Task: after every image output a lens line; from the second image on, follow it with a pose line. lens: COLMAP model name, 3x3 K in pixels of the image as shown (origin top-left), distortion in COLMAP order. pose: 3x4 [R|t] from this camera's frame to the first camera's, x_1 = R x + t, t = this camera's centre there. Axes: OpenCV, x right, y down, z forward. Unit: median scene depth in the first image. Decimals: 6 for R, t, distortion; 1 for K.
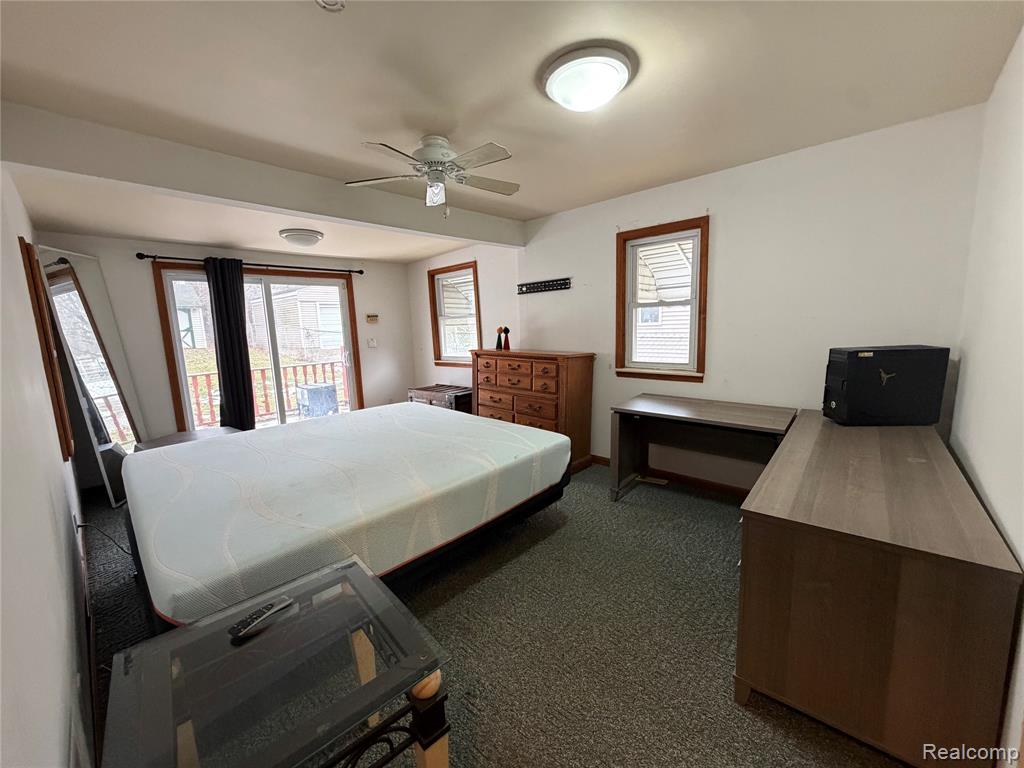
lens RADIAL K [[407.4, 0, 507.6], [0, 407.4, 385.5], [0, 0, 1]] dist [-0.001041, -0.000388]
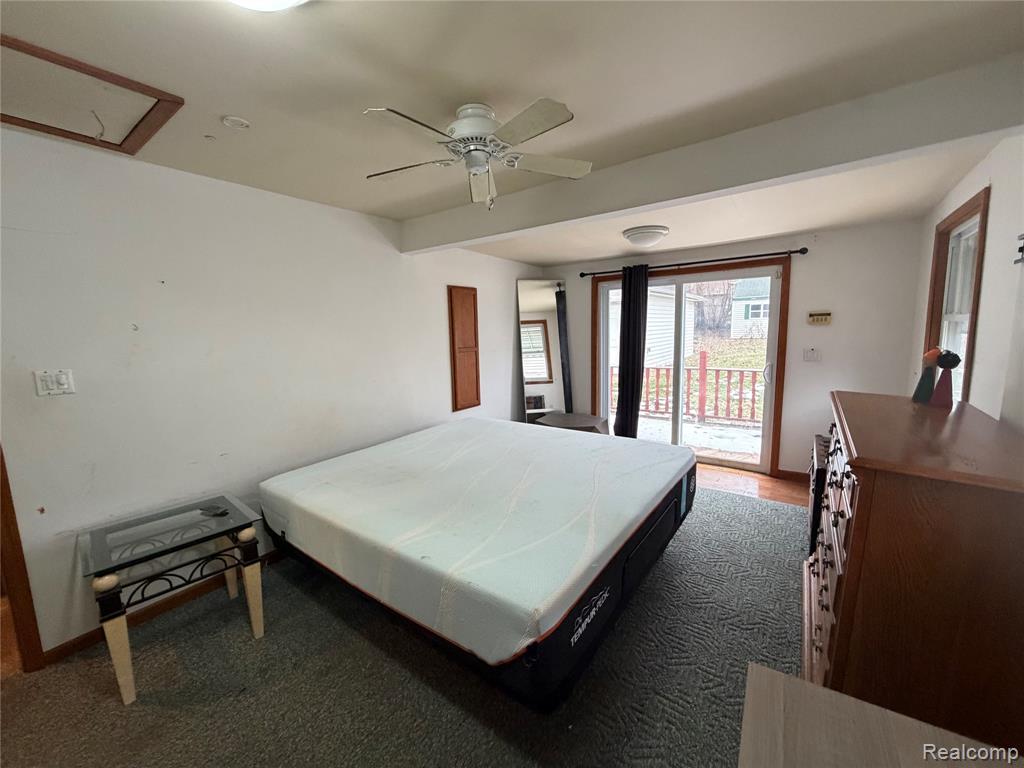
lens RADIAL K [[407.4, 0, 509.9], [0, 407.4, 383.0], [0, 0, 1]] dist [-0.001041, -0.000388]
pose [[0.113419, 0.162604, -0.980151, 0.352801], [-0.125719, 0.980936, 0.148187, -0.122967], [0.985561, 0.106416, 0.131699, 0.548892]]
